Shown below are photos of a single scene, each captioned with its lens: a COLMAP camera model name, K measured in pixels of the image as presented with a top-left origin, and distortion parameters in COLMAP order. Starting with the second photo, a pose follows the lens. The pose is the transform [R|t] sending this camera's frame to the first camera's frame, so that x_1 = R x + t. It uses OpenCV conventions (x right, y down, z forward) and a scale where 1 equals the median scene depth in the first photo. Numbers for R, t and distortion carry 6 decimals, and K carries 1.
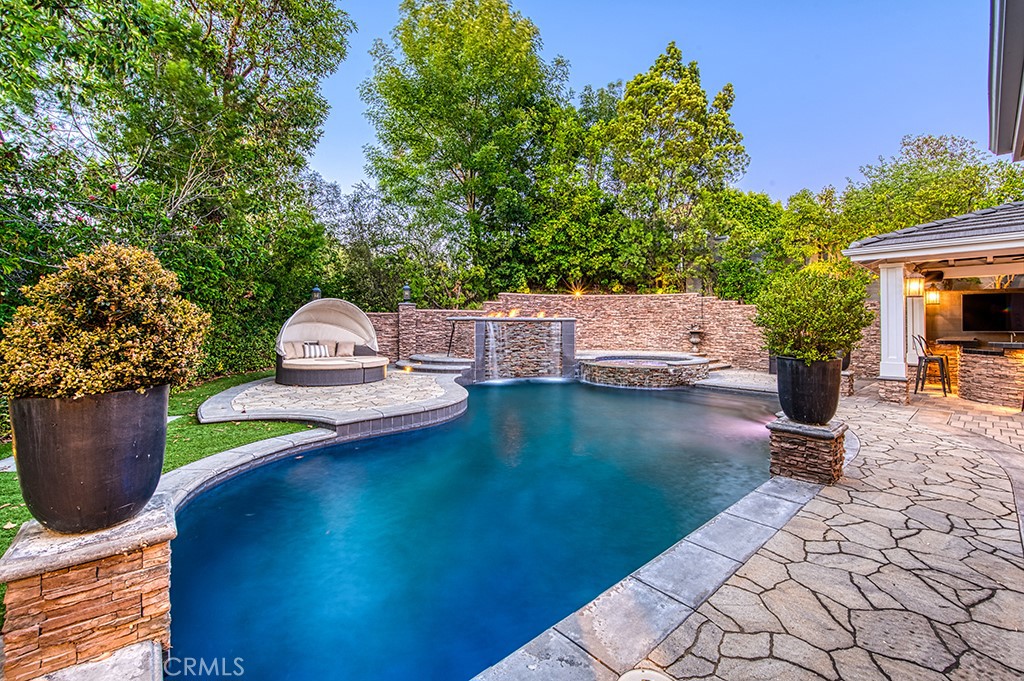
lens RADIAL K [[439.0, 0, 509.5], [0, 439.0, 325.8], [0, 0, 1]] dist [0.000266, -0.000042]
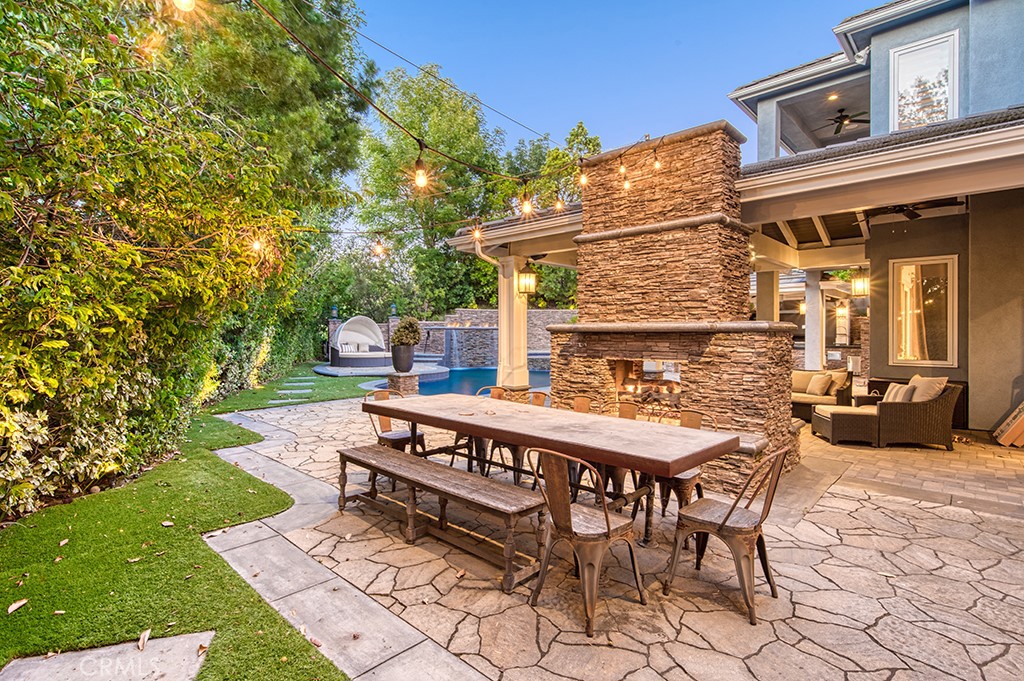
lens RADIAL K [[495.5, 0, 512.0], [0, 495.5, 340.5], [0, 0, 1]] dist [0.001668, 0.000239]
pose [[0.991009, -0.005473, 0.133681, -0.062020], [0.003524, 0.999884, 0.014813, 0.002664], [-0.133747, -0.014208, 0.990914, -0.616617]]
